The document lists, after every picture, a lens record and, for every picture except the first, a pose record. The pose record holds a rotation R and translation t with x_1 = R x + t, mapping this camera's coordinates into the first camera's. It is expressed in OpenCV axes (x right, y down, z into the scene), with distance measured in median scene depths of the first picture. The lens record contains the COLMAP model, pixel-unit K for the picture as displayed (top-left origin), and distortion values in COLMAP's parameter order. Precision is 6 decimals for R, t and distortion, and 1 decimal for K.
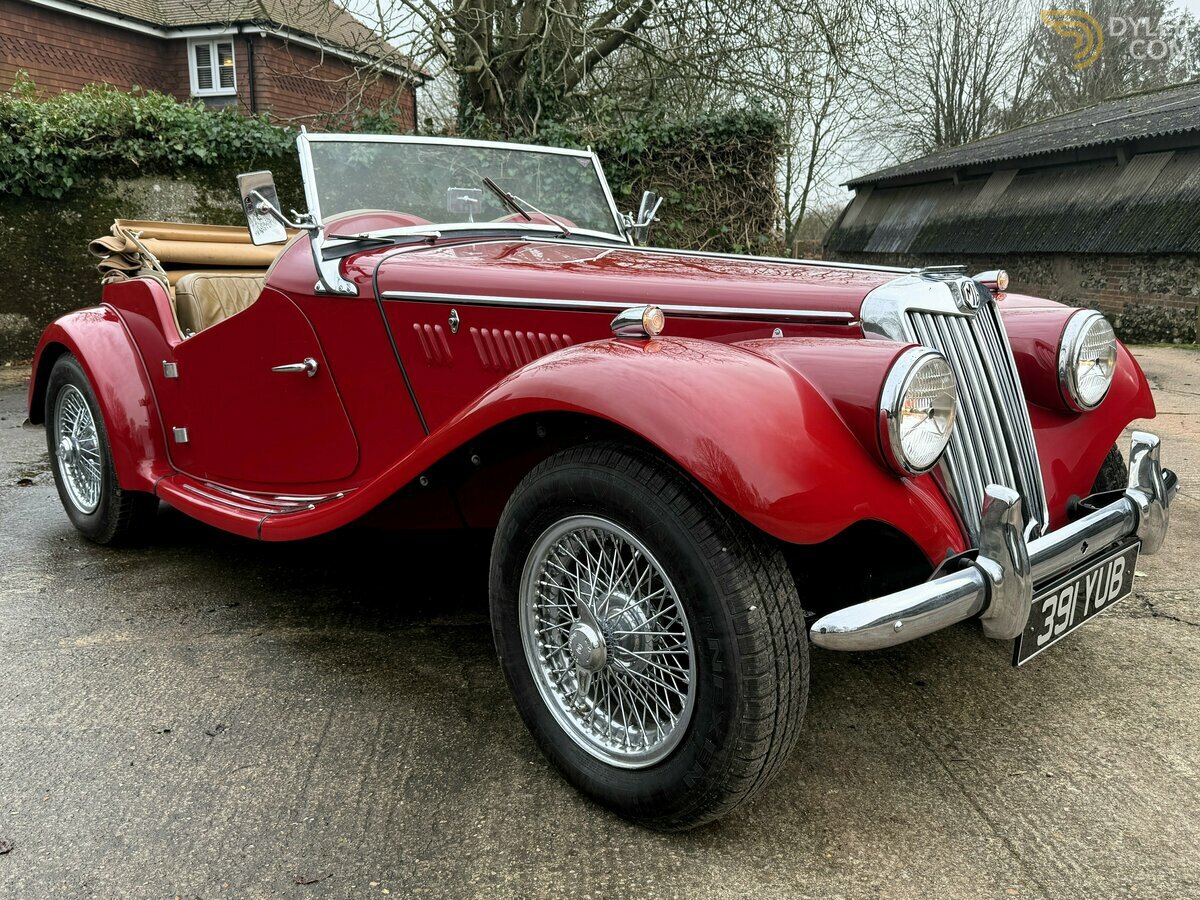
lens RADIAL K [[990.5, 0, 580.0], [0, 990.5, 457.4], [0, 0, 1]] dist [0.081195, -0.120424]
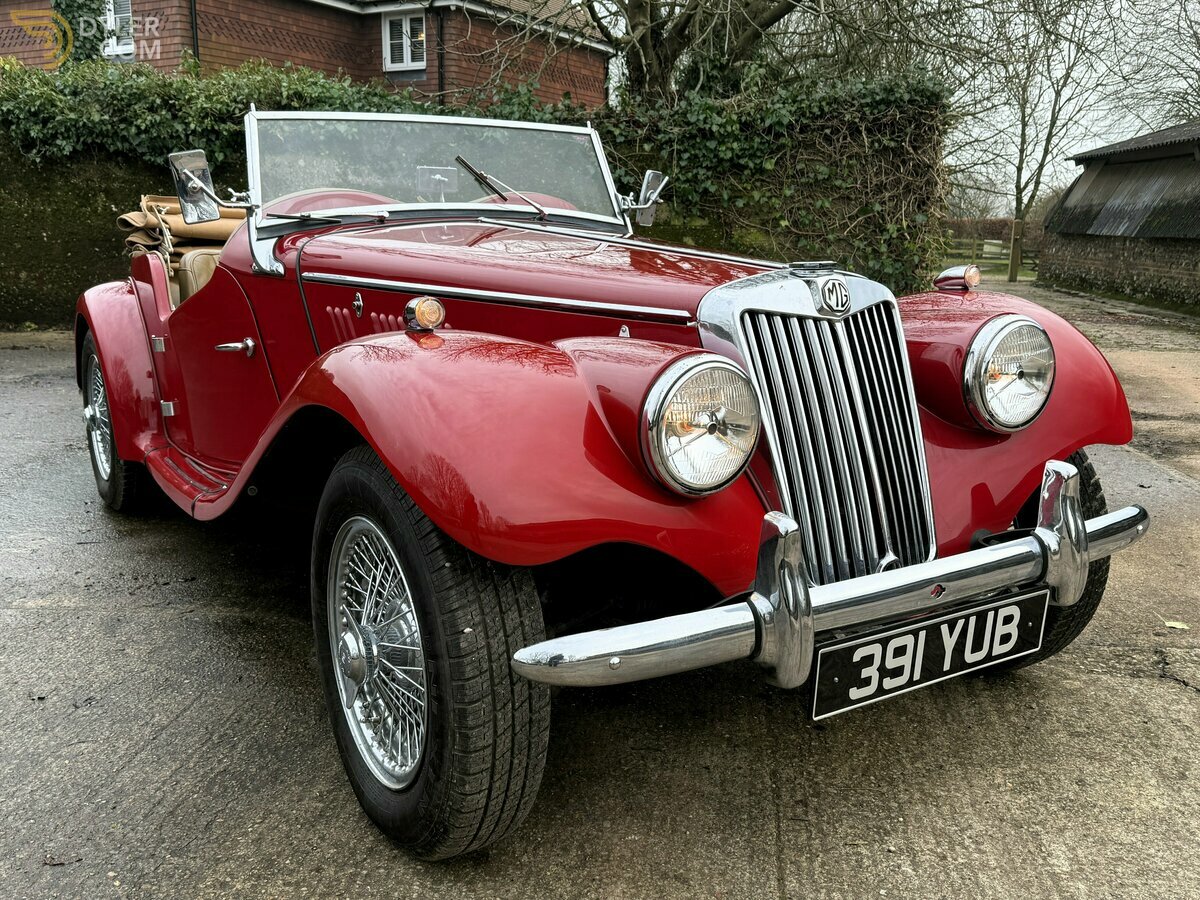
lens RADIAL K [[1027.9, 0, 577.3], [0, 1027.9, 448.9], [0, 0, 1]] dist [0.113014, -0.212762]
pose [[0.981007, 0.054120, -0.186270, 0.069417], [-0.052915, 0.998534, 0.011437, -0.005112], [0.186616, -0.001363, 0.982432, 0.012480]]
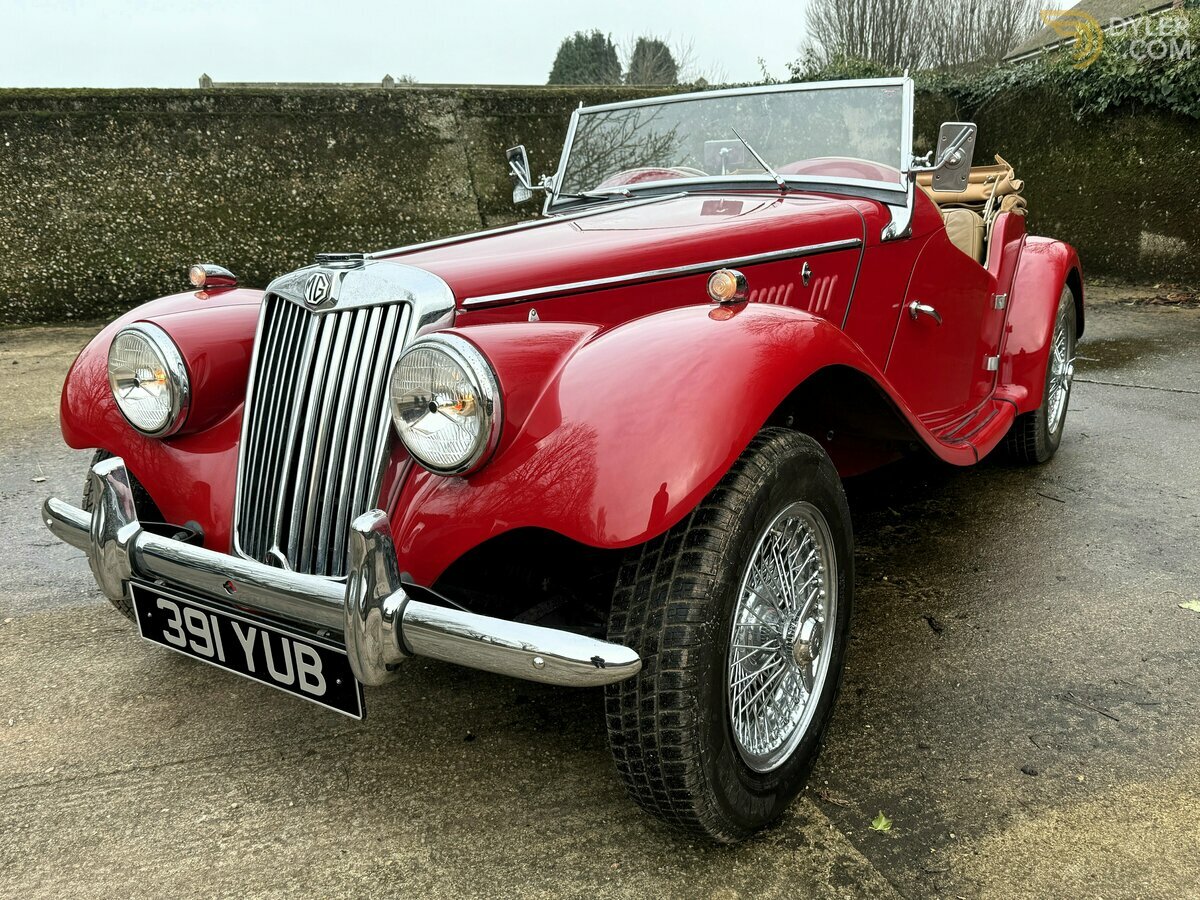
lens RADIAL K [[970.7, 0, 625.3], [0, 970.7, 431.0], [0, 0, 1]] dist [0.023362, -0.033663]
pose [[0.271003, 0.238926, -0.932455, 0.262255], [-0.174943, 0.964798, 0.196369, -0.051879], [0.946548, 0.109909, 0.303261, 0.204195]]
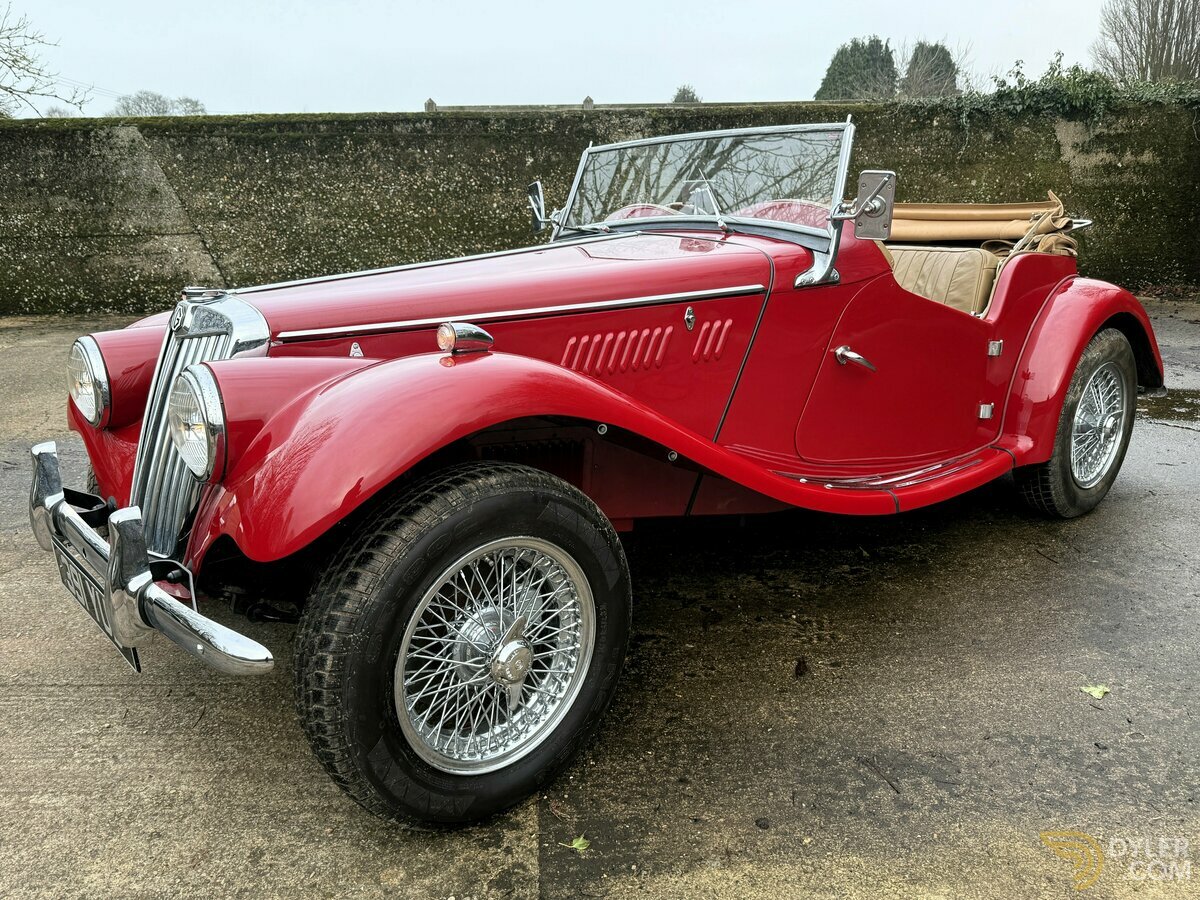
lens RADIAL K [[910.2, 0, 600.0], [0, 910.2, 450.0], [0, 0, 1]] dist [0.107481, -0.177063]
pose [[-0.013876, 0.274707, -0.961428, 0.277959], [-0.192291, 0.942840, 0.272171, -0.076835], [0.981240, 0.188650, 0.039741, 0.286283]]
